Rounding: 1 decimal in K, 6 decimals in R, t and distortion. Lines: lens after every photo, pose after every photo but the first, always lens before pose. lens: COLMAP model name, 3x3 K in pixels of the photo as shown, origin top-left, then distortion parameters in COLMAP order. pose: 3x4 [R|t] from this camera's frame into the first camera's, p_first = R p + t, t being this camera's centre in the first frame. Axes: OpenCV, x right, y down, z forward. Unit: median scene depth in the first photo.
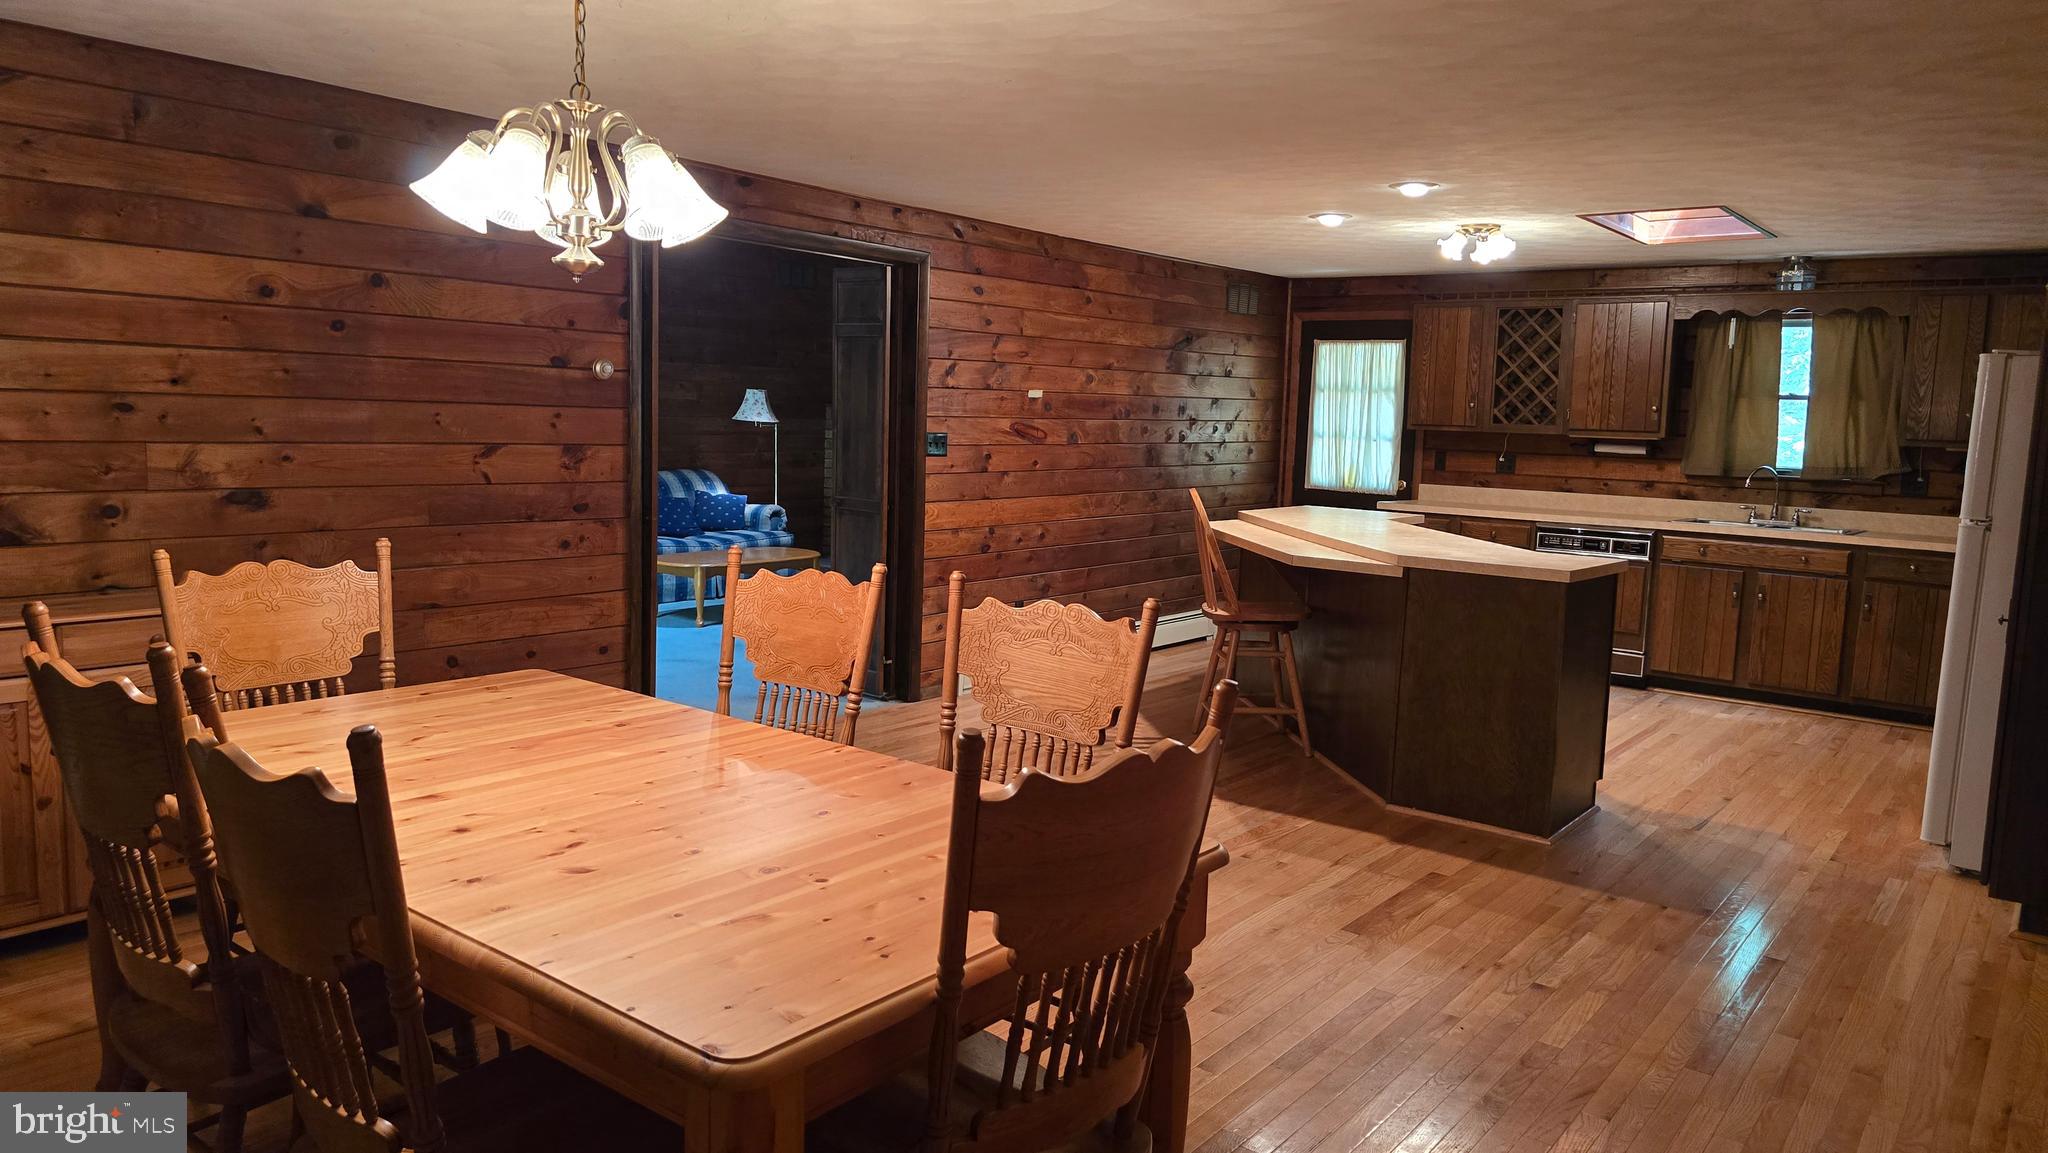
lens RADIAL K [[1378.3, 0, 1025.7], [0, 1378.3, 554.0], [0, 0, 1]] dist [0.067482, -0.062968]
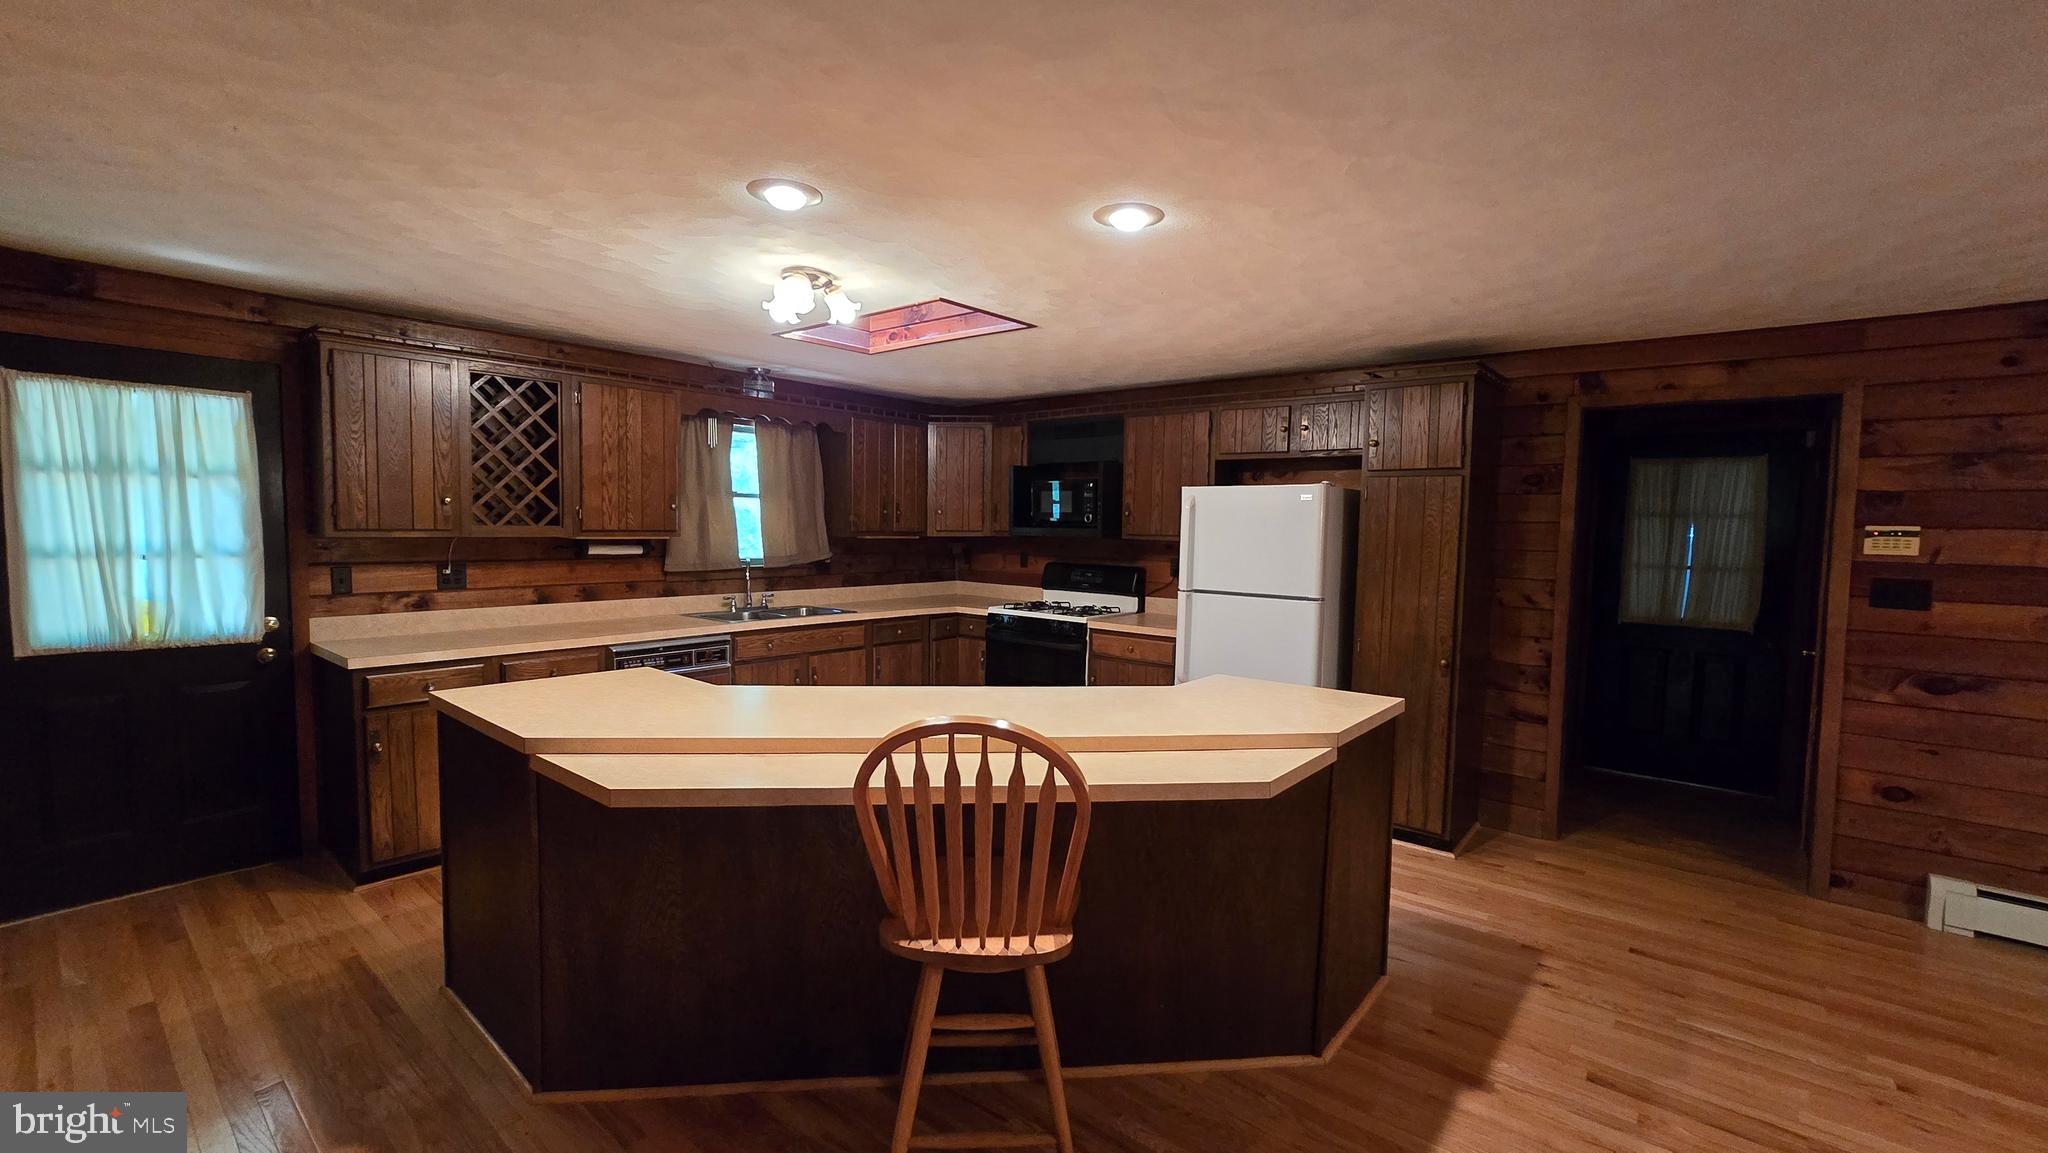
lens RADIAL K [[840.7, 0, 1032.0], [0, 840.7, 574.9], [0, 0, 1]] dist [-0.002332, 0.000009]
pose [[0.027968, -0.097413, 0.994851, -0.121551], [0.085877, 0.991795, 0.094700, -0.096621], [-0.995913, 0.082787, 0.036104, 0.784448]]
